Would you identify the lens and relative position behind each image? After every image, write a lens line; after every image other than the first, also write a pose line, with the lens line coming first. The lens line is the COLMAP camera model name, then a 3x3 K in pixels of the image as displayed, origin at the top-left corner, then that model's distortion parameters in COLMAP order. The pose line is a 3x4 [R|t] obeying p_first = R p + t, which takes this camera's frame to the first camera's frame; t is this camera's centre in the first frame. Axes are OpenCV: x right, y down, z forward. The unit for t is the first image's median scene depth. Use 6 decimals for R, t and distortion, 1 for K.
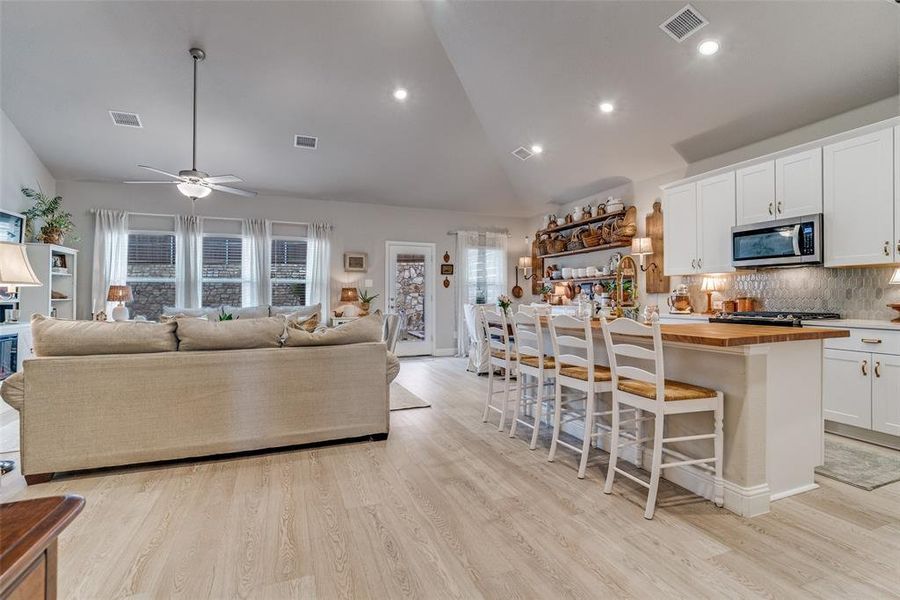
lens RADIAL K [[428.6, 0, 452.5], [0, 428.6, 293.3], [0, 0, 1]] dist [-0.008884, 0.002443]
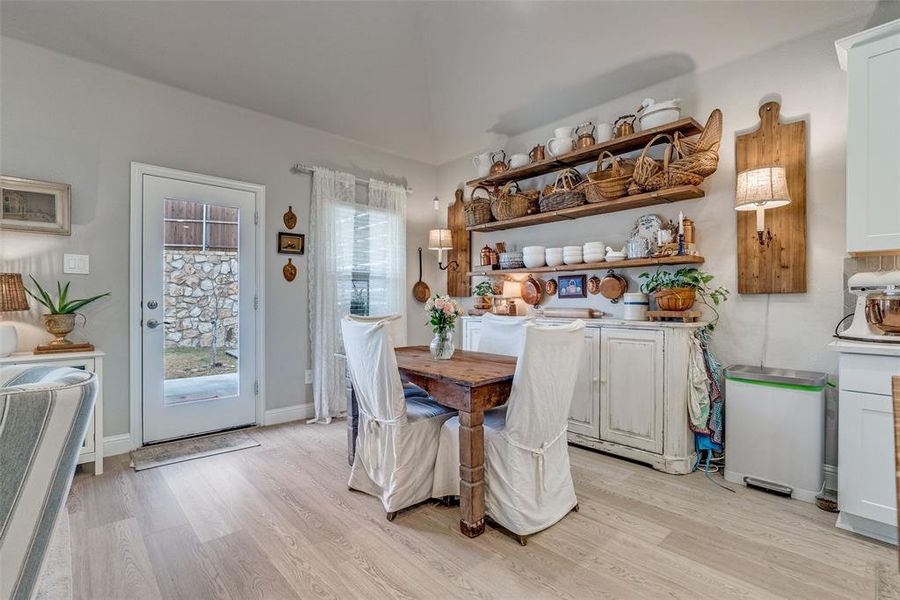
lens RADIAL K [[428.6, 0, 460.2], [0, 428.6, 303.0], [0, 0, 1]] dist [-0.008884, 0.002443]
pose [[0.931182, 0.001274, 0.364553, -0.014191], [-0.006173, 0.999906, 0.012275, 0.005990], [-0.364503, -0.013680, 0.931102, 0.622728]]
